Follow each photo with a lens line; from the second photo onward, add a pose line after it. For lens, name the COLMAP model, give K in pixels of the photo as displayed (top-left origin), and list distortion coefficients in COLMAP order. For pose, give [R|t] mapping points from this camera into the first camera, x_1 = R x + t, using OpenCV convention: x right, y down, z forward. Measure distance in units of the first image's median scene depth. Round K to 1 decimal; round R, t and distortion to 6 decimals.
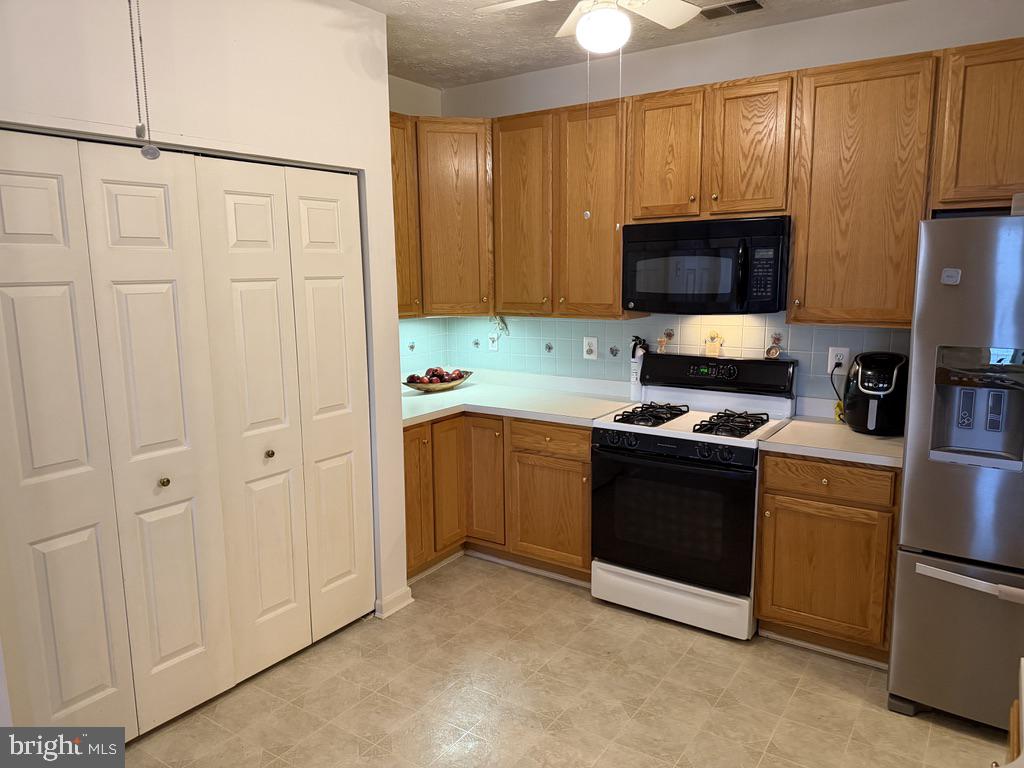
lens RADIAL K [[720.8, 0, 521.3], [0, 720.8, 387.2], [0, 0, 1]] dist [0.016956, -0.005799]
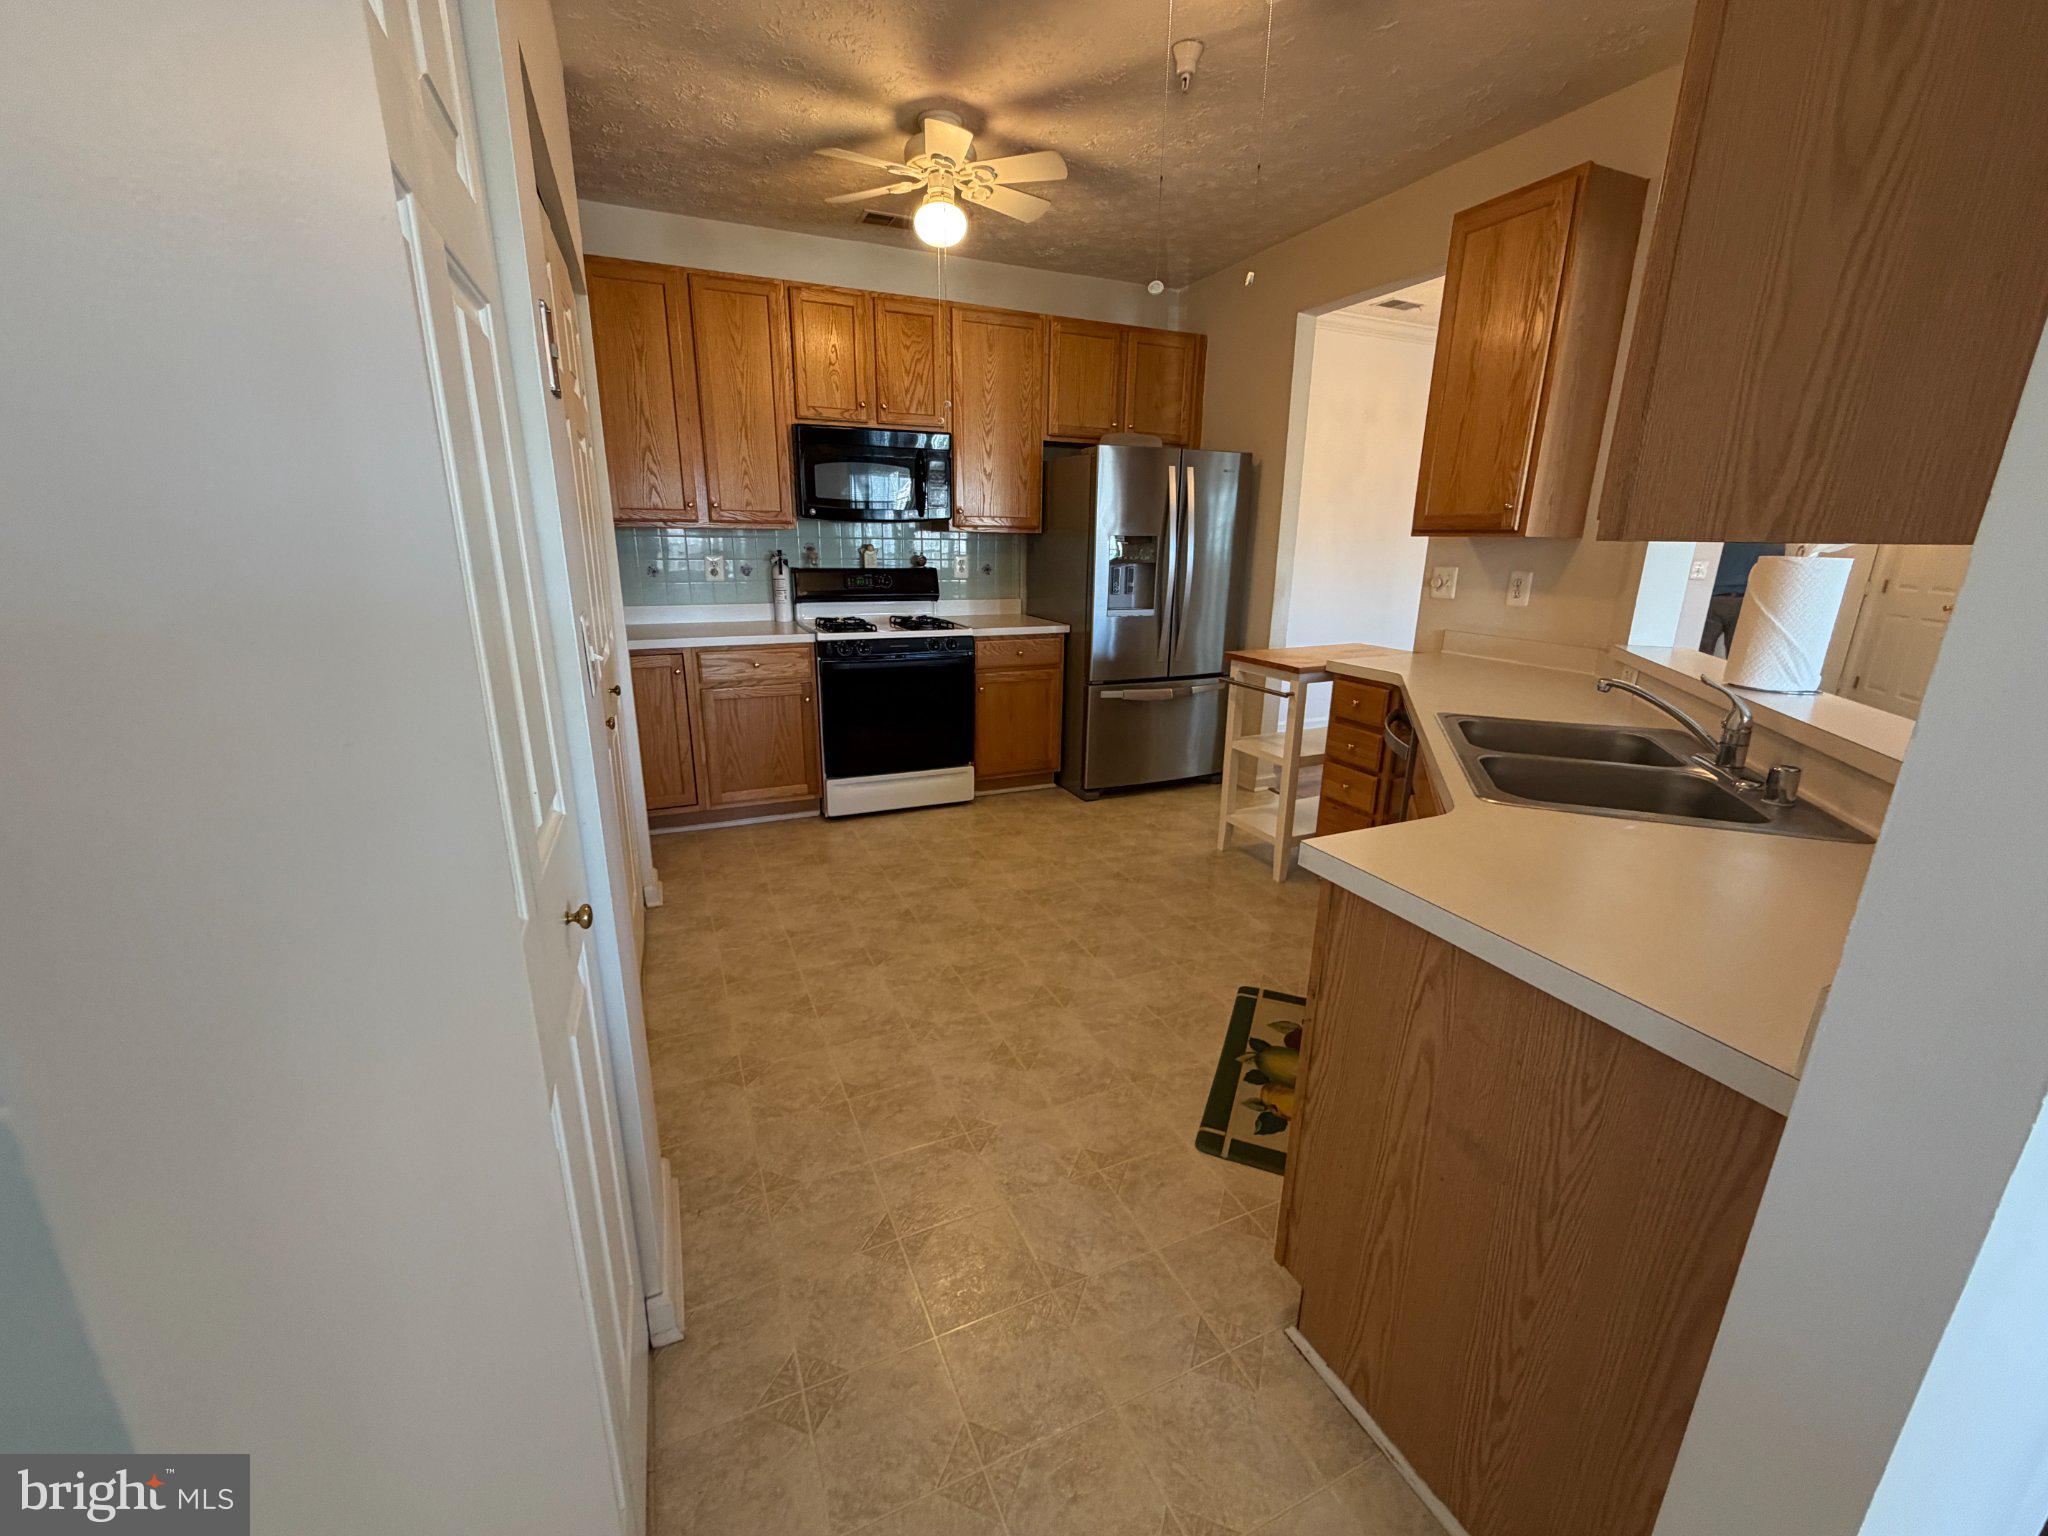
lens RADIAL K [[817.6, 0, 1033.6], [0, 817.6, 764.7], [0, 0, 1]] dist [0.001367, 0.000060]
pose [[0.524153, -0.214674, 0.824123, -0.722405], [0.120281, 0.976668, 0.177910, 0.061262], [-0.843088, 0.005874, 0.537744, 0.181585]]
